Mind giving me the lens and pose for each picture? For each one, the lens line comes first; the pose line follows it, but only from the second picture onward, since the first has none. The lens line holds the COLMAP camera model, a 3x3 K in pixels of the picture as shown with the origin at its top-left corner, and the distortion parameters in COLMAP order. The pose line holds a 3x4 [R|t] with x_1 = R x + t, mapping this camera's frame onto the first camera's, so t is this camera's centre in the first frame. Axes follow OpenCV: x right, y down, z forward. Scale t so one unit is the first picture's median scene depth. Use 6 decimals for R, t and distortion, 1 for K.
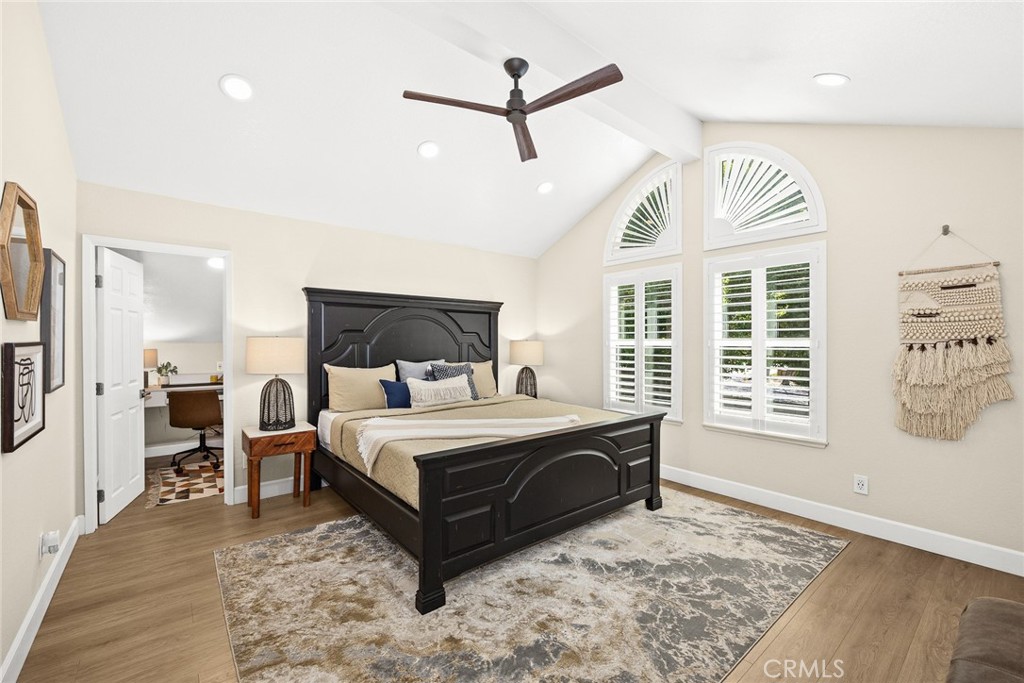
lens RADIAL K [[415.5, 0, 512.0], [0, 415.5, 341.5], [0, 0, 1]] dist [-0.000475, -0.000013]
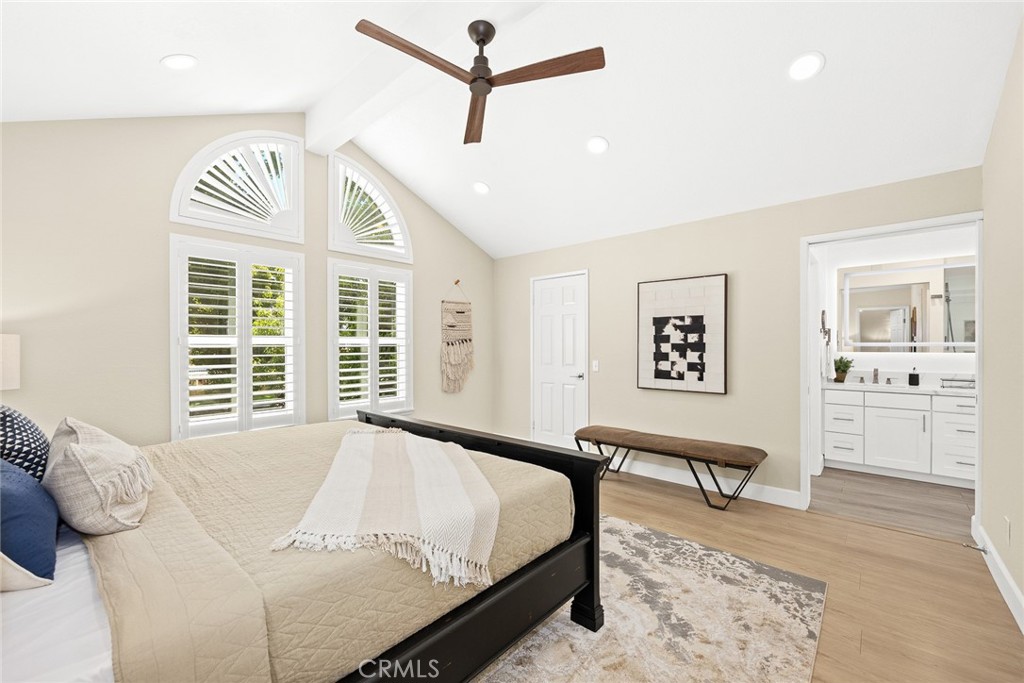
lens RADIAL K [[410.9, 0, 514.6], [0, 410.9, 332.9], [0, 0, 1]] dist [-0.001229, -0.000166]
pose [[-0.149704, 0.019671, 0.988535, -0.703709], [-0.008040, 0.999745, -0.021112, 0.001957], [-0.988698, -0.011109, -0.149507, 0.833888]]
